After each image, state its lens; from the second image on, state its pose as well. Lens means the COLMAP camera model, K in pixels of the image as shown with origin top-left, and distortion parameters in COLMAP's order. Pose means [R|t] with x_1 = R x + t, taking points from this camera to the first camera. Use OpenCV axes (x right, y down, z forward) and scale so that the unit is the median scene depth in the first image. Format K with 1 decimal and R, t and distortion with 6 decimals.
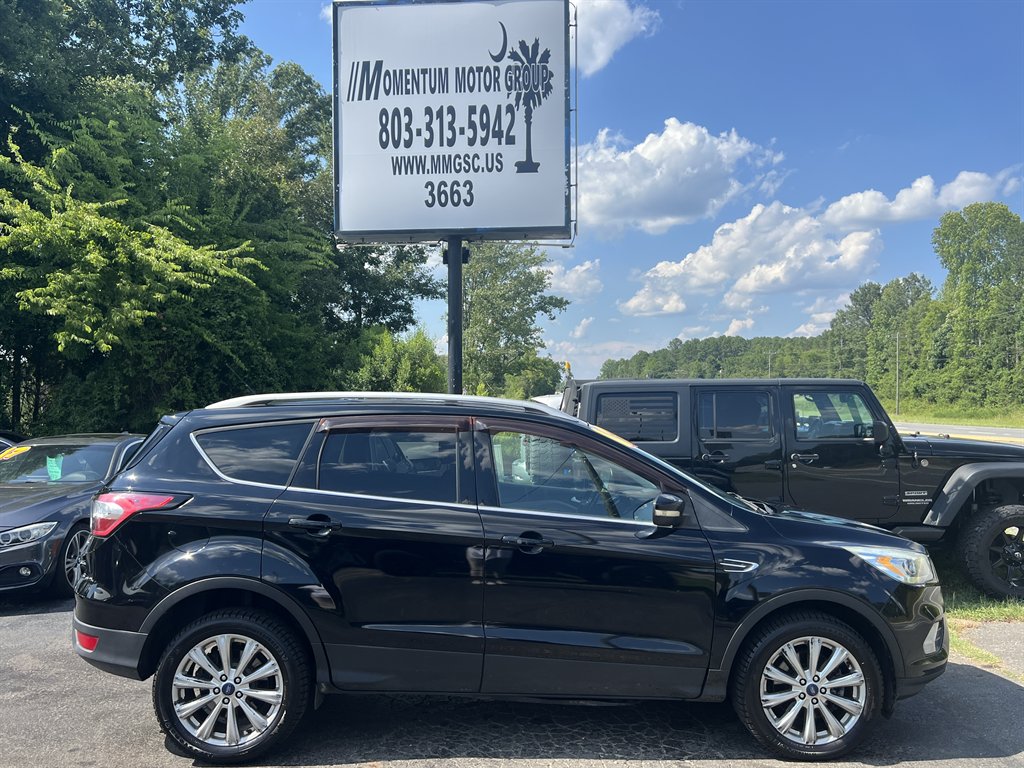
lens RADIAL K [[848.5, 0, 519.1], [0, 848.5, 383.8], [0, 0, 1]] dist [0.072758, -0.131321]
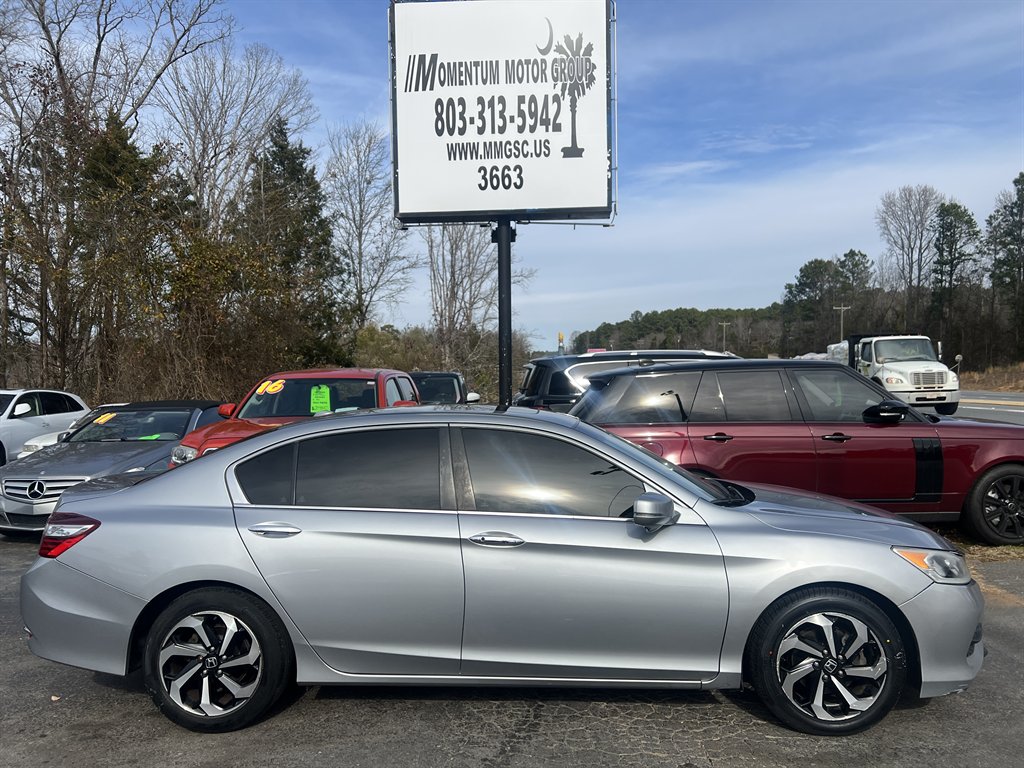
lens RADIAL K [[786.6, 0, 513.5], [0, 786.6, 378.9], [0, 0, 1]] dist [0.028262, -0.013763]
pose [[0.999568, -0.011670, 0.026957, -0.095753], [0.010816, 0.999442, 0.031594, 0.001895], [-0.027311, -0.031289, 0.999137, -0.012339]]
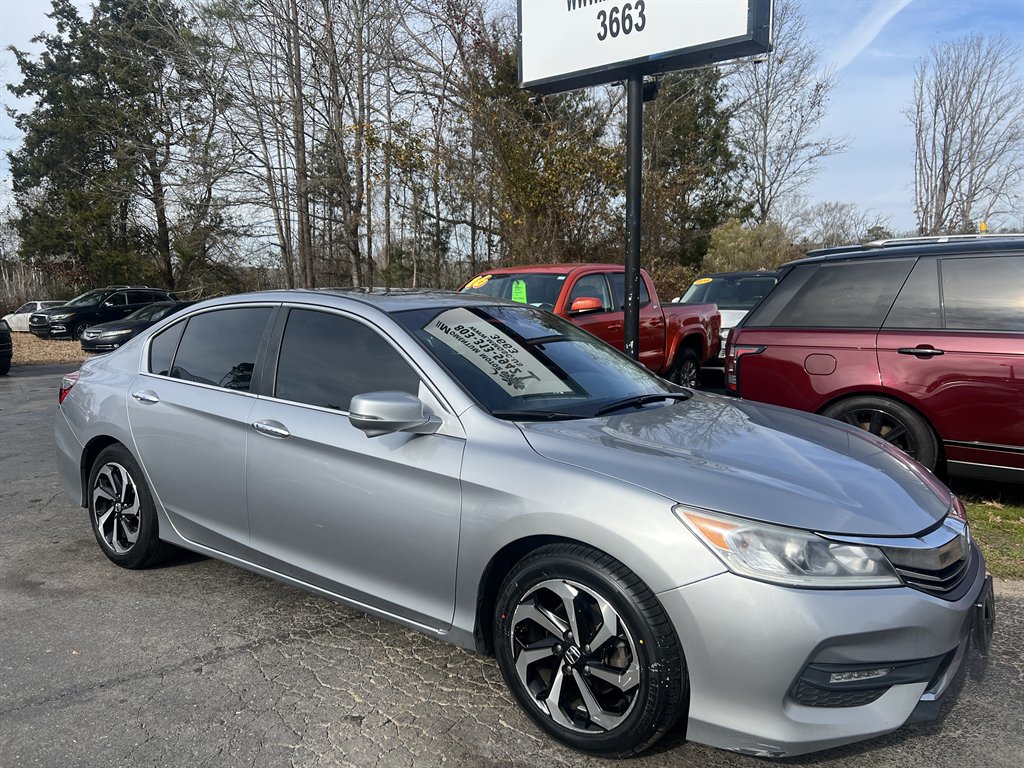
lens RADIAL K [[776.4, 0, 515.8], [0, 776.4, 388.3], [0, 0, 1]] dist [0.060400, -0.053206]
pose [[0.839141, 0.065120, -0.540002, 0.296138], [0.019780, 0.988497, 0.149943, 0.033131], [0.543554, -0.136505, 0.828200, 0.203248]]
